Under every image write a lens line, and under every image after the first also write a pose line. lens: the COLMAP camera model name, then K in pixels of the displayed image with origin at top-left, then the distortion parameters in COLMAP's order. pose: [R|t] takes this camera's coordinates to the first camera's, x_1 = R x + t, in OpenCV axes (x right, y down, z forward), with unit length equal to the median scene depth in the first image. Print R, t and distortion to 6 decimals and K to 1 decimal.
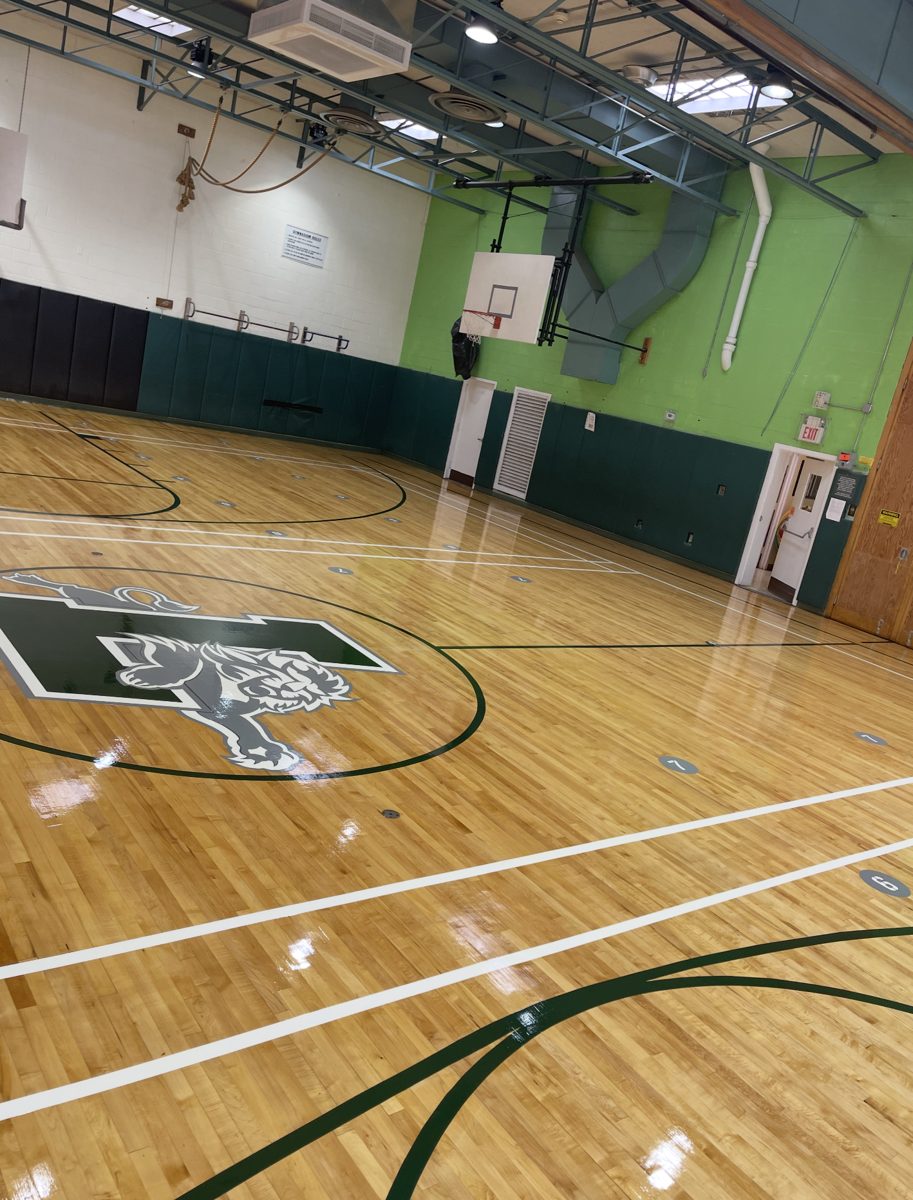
lens RADIAL K [[946.9, 0, 457.0], [0, 946.9, 597.6], [0, 0, 1]] dist [0.005777, -0.039383]
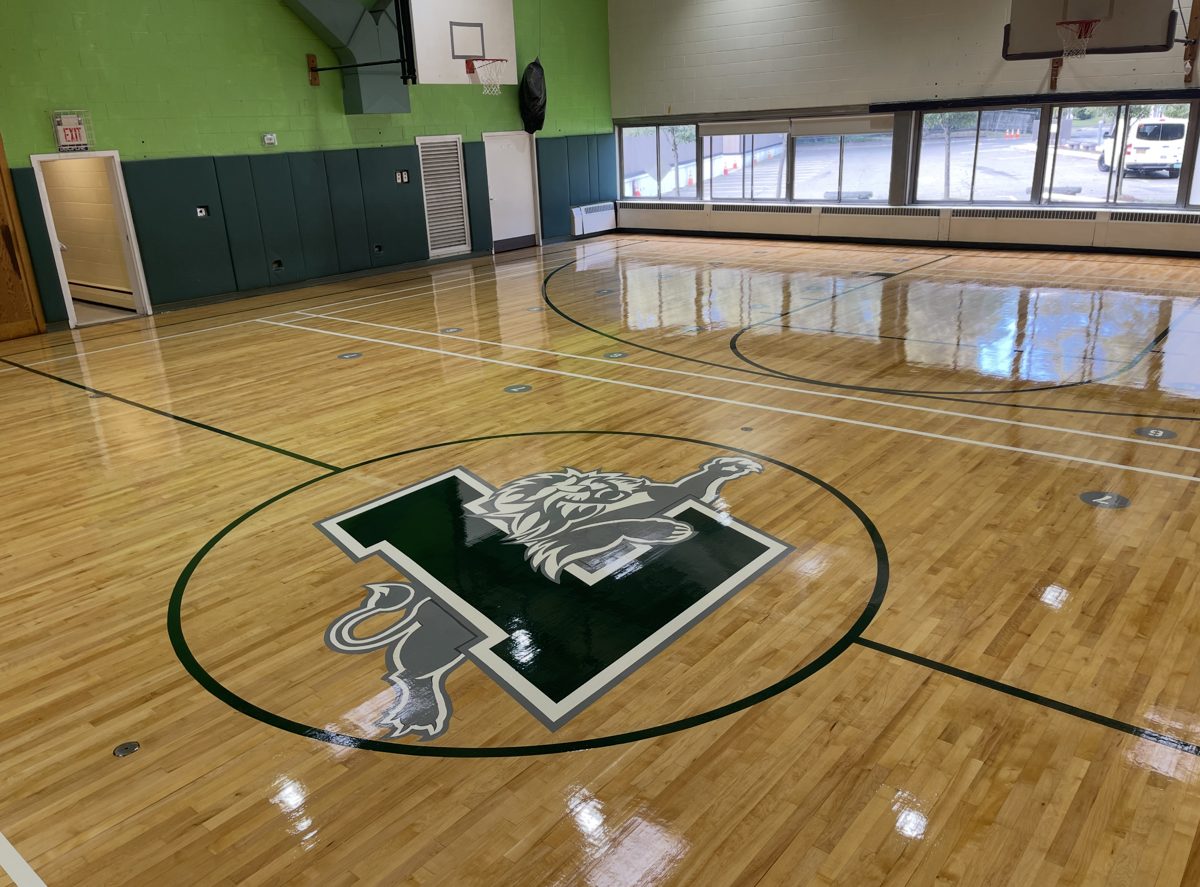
lens RADIAL K [[929.8, 0, 600.5], [0, 929.8, 446.6], [0, 0, 1]] dist [0.008977, -0.014410]
pose [[-0.227162, -0.511671, 0.828608, -0.983758], [0.219196, 0.802155, 0.555428, -0.494191], [-0.948868, 0.307800, -0.070062, 1.017832]]
